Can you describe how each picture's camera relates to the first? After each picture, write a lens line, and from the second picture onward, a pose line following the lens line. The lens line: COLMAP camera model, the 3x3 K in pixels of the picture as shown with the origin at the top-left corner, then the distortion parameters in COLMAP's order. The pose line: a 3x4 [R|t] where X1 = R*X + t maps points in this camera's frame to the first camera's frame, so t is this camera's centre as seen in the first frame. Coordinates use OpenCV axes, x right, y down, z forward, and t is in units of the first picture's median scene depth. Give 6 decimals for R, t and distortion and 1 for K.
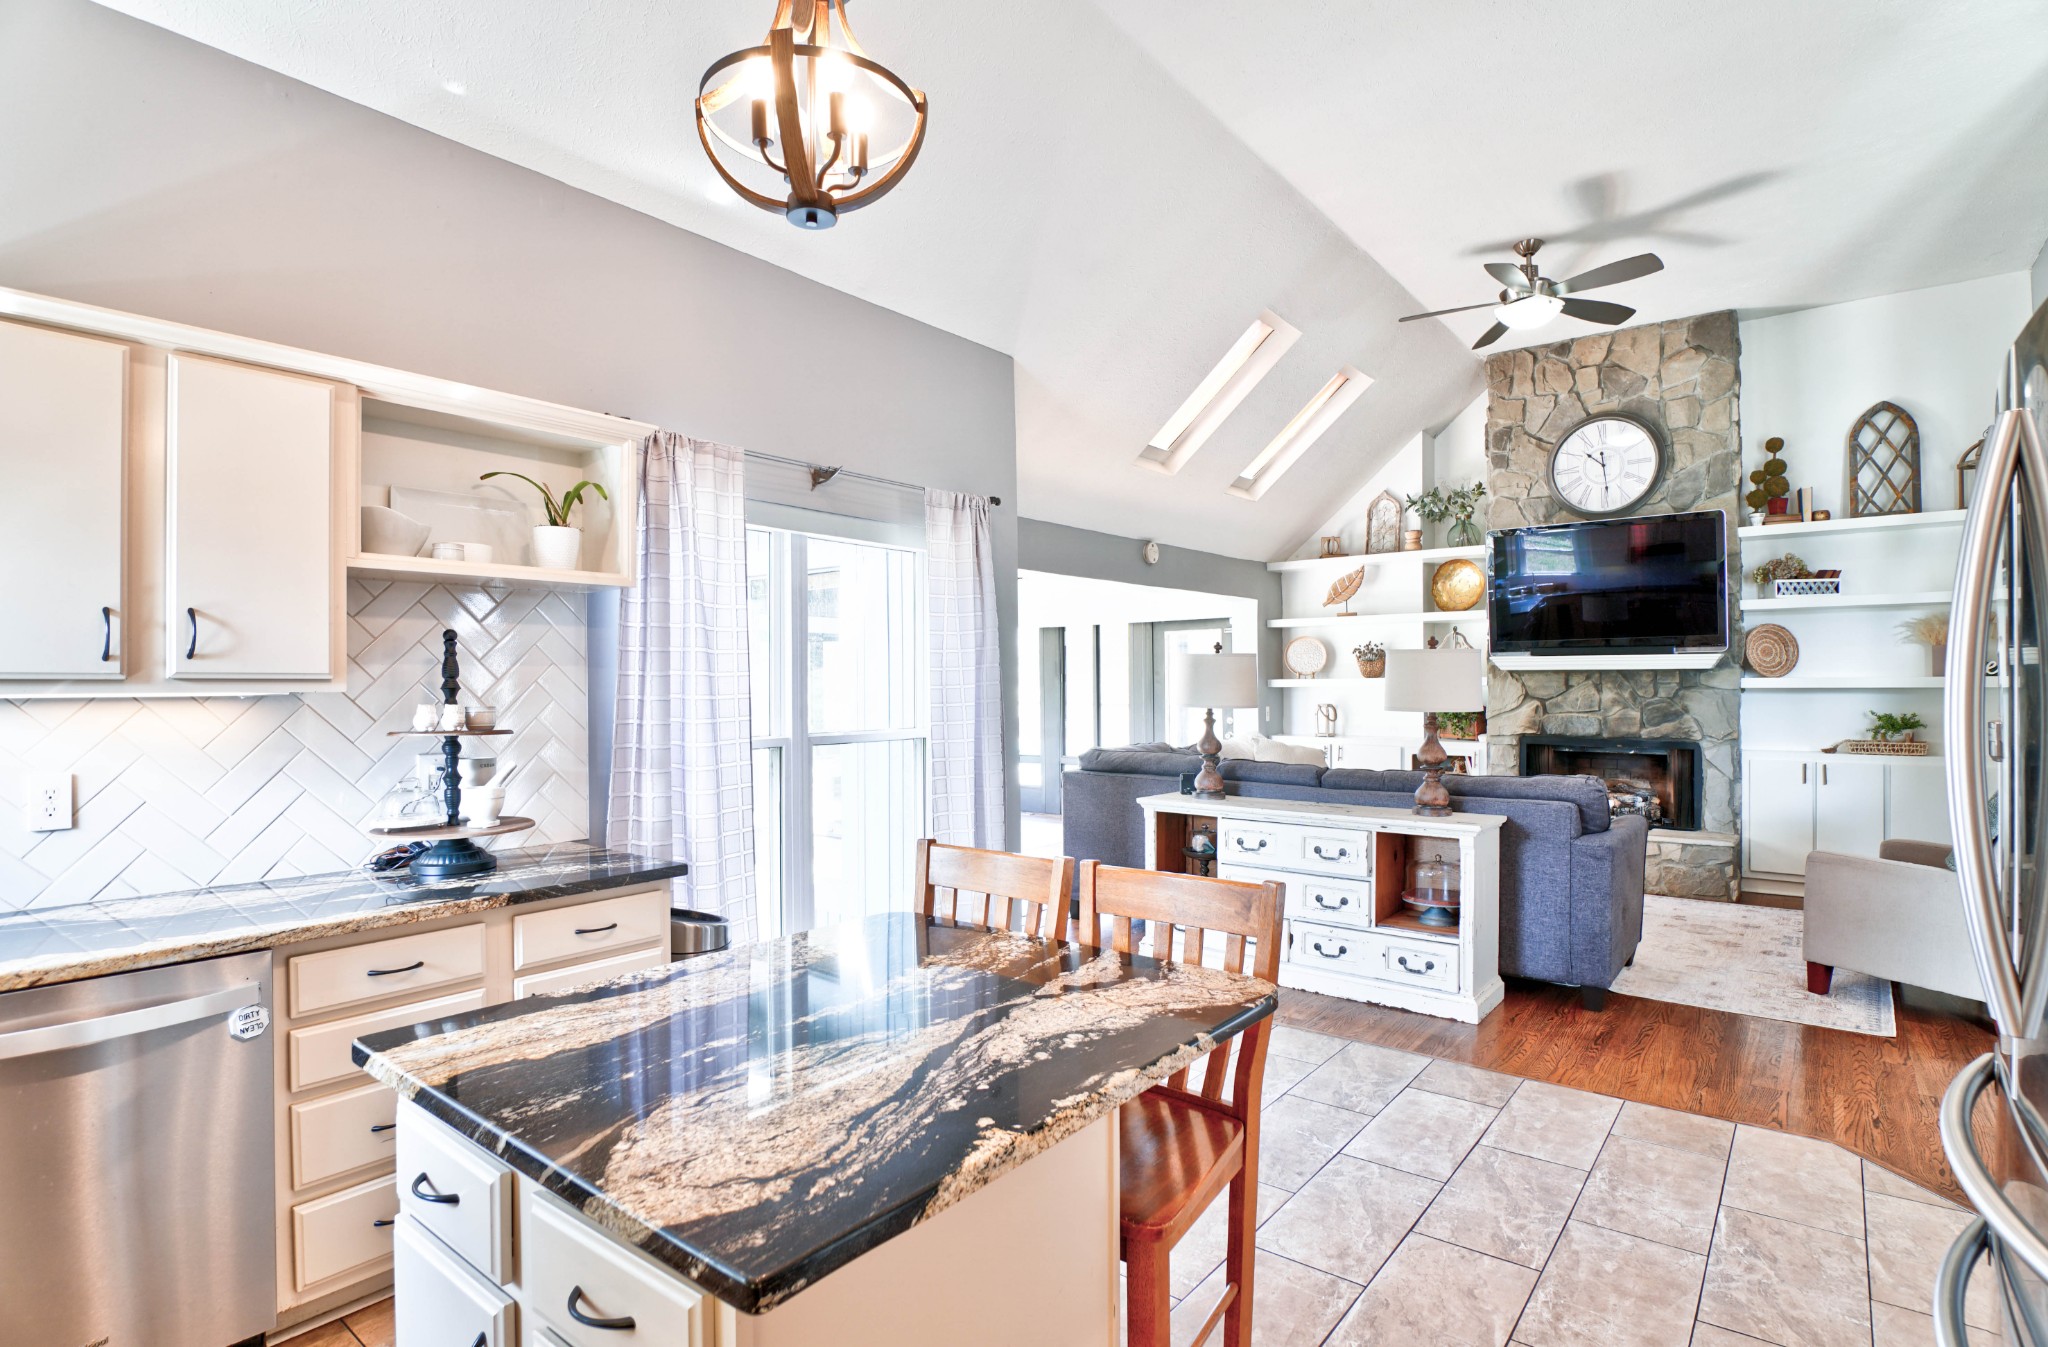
lens RADIAL K [[1022.2, 0, 1024.3], [0, 1022.2, 684.8], [0, 0, 1]] dist [-0.022912, -0.000363]
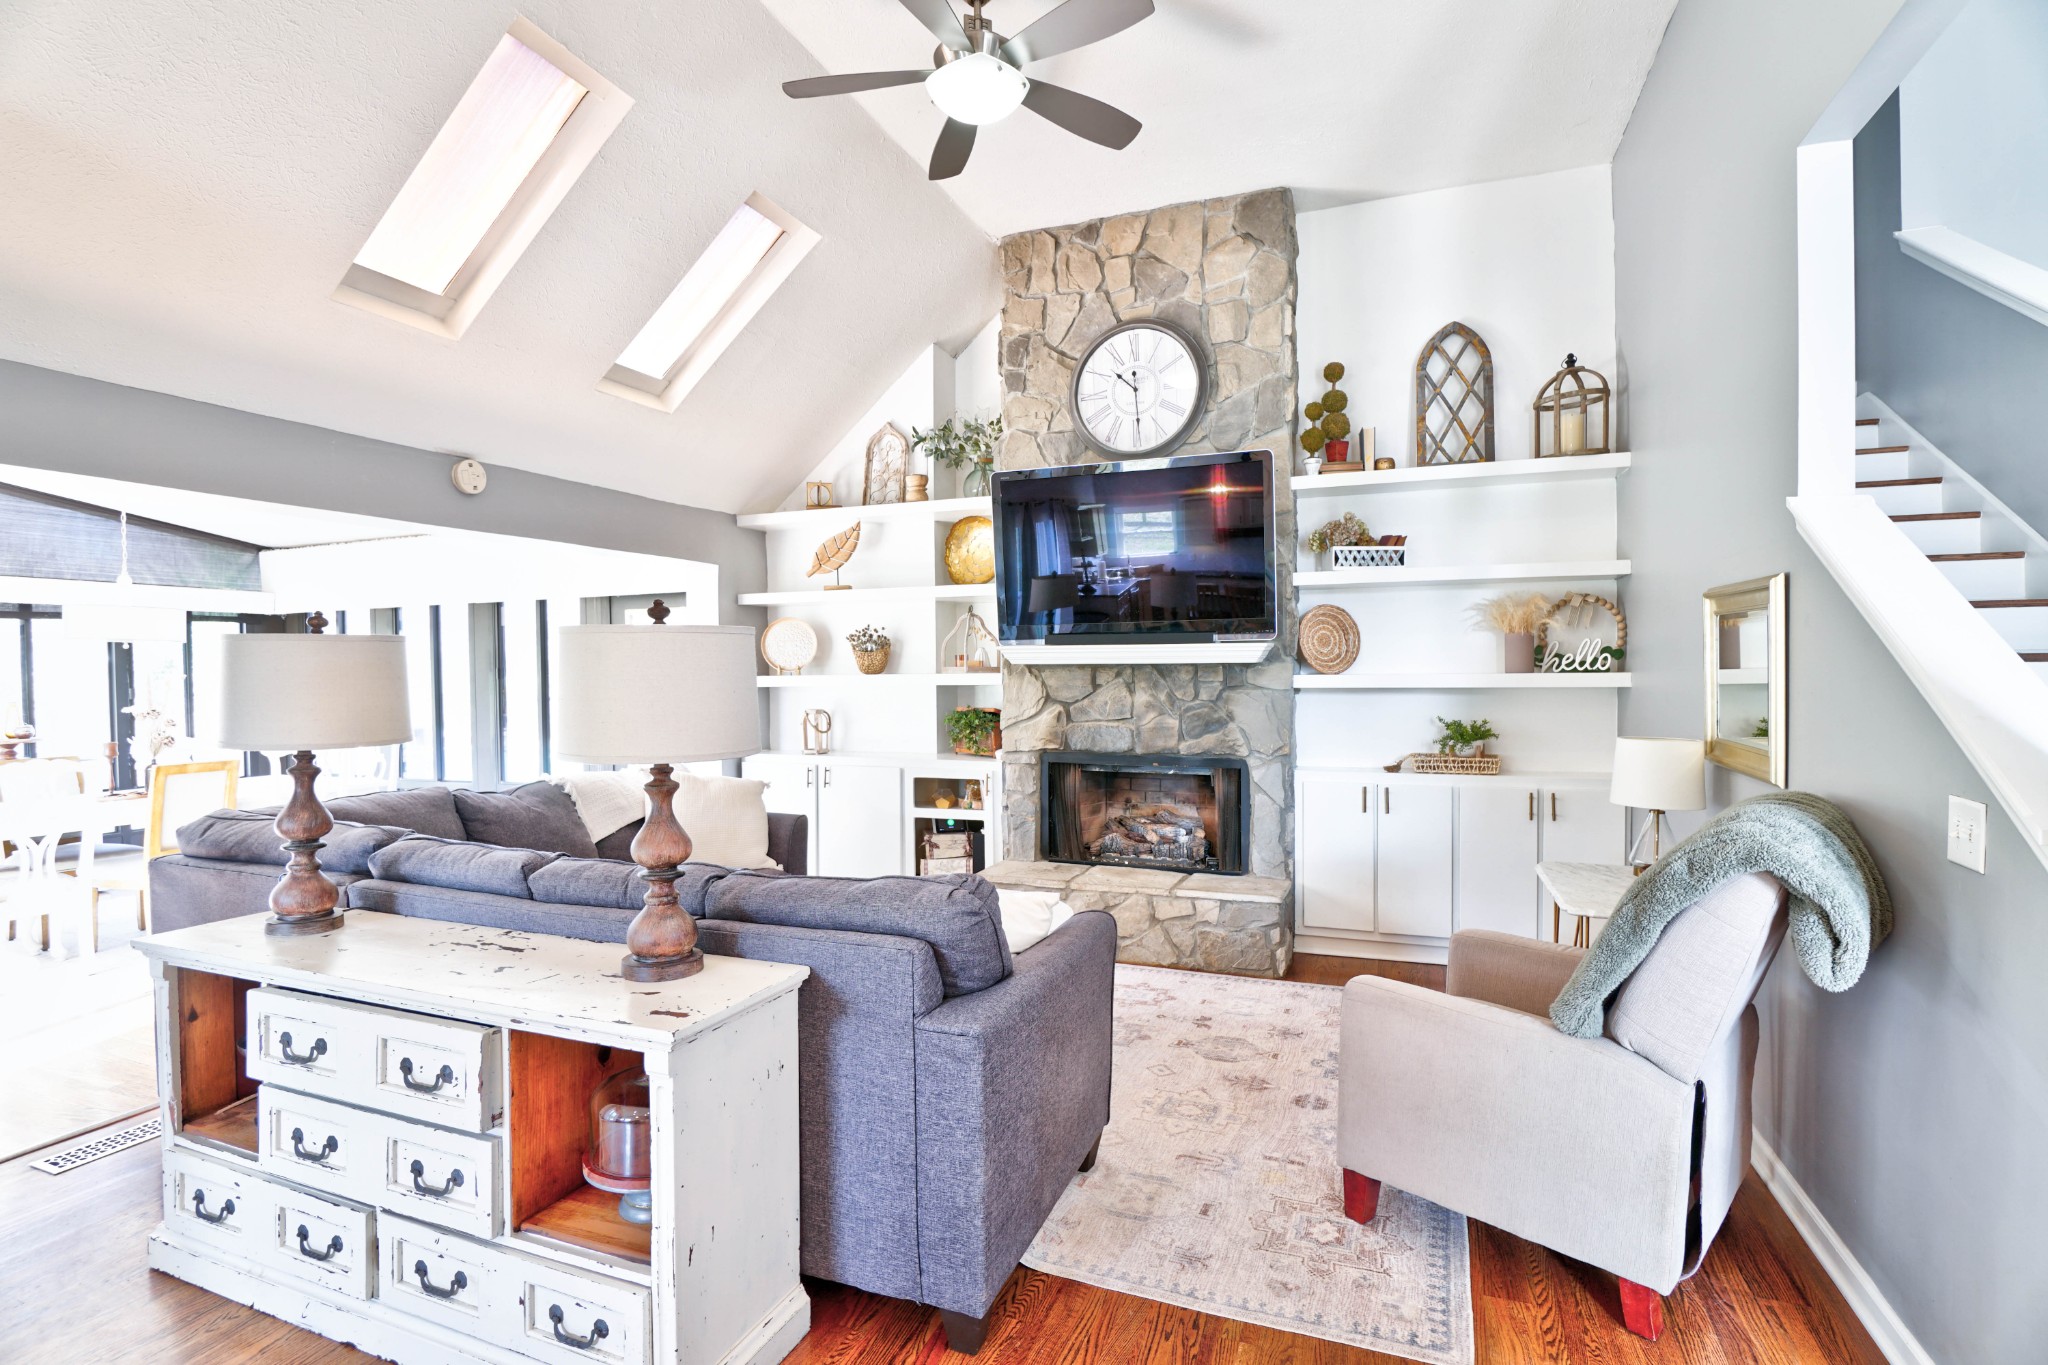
lens RADIAL K [[999.9, 0, 1026.0], [0, 999.9, 691.6], [0, 0, 1]] dist [-0.016680, -0.000332]
pose [[0.953219, -0.008432, 0.302162, 0.280643], [0.003014, 0.999826, 0.018392, -0.008333], [-0.302265, -0.016621, 0.953079, 0.332485]]
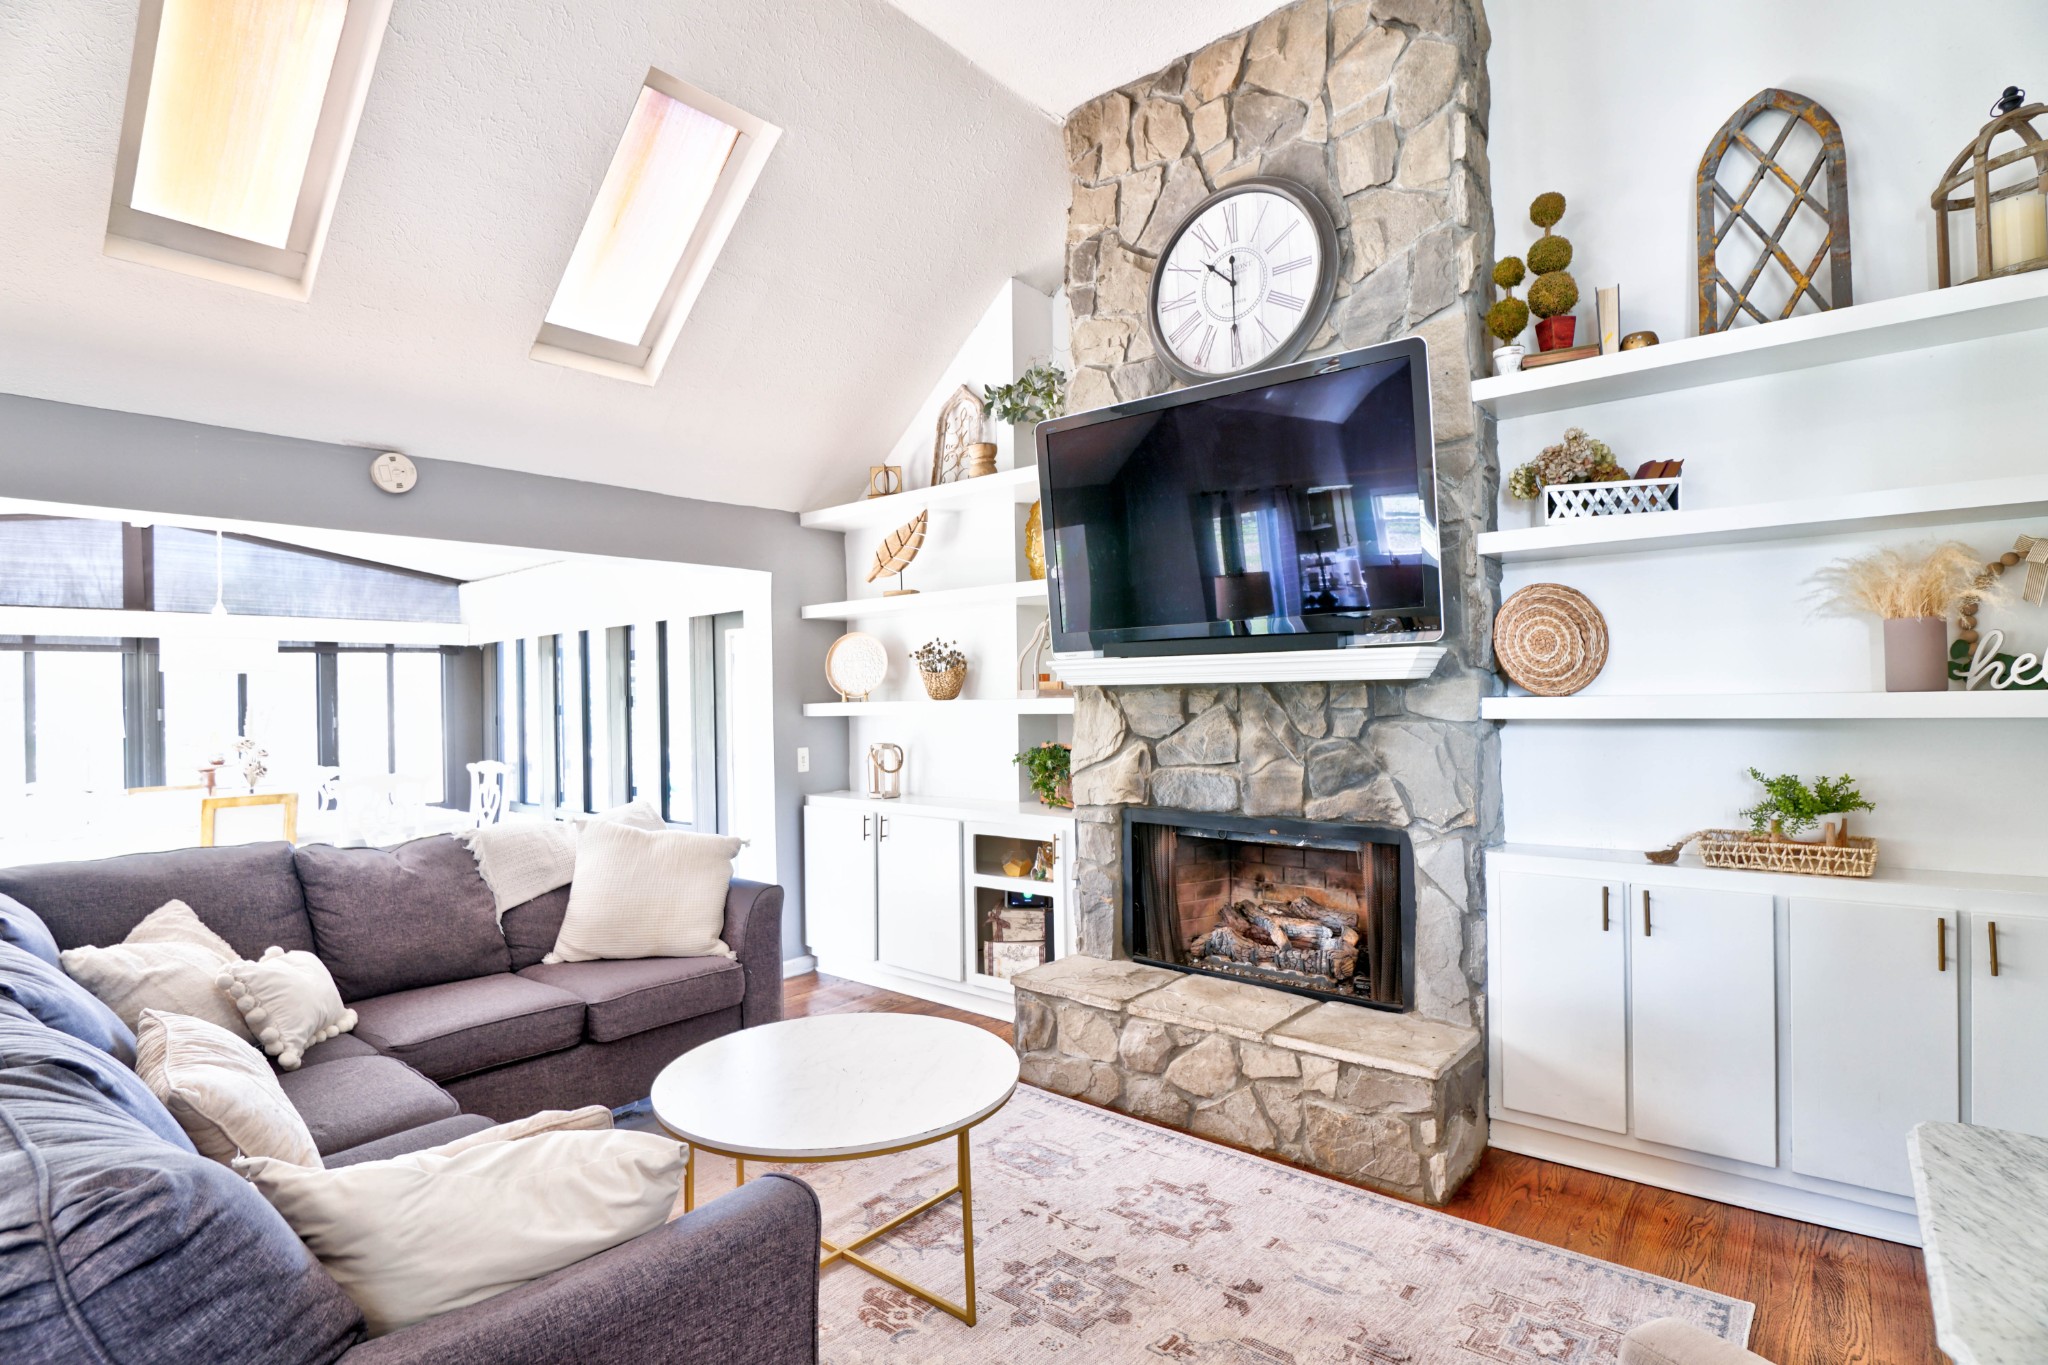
lens RADIAL K [[1006.4, 0, 1017.7], [0, 1006.4, 691.1], [0, 0, 1]] dist [-0.024022, -0.000467]
pose [[0.999780, -0.010164, -0.018338, 0.486883], [0.010024, 0.999920, -0.007692, -0.008228], [0.018414, 0.007507, 0.999802, 0.512514]]
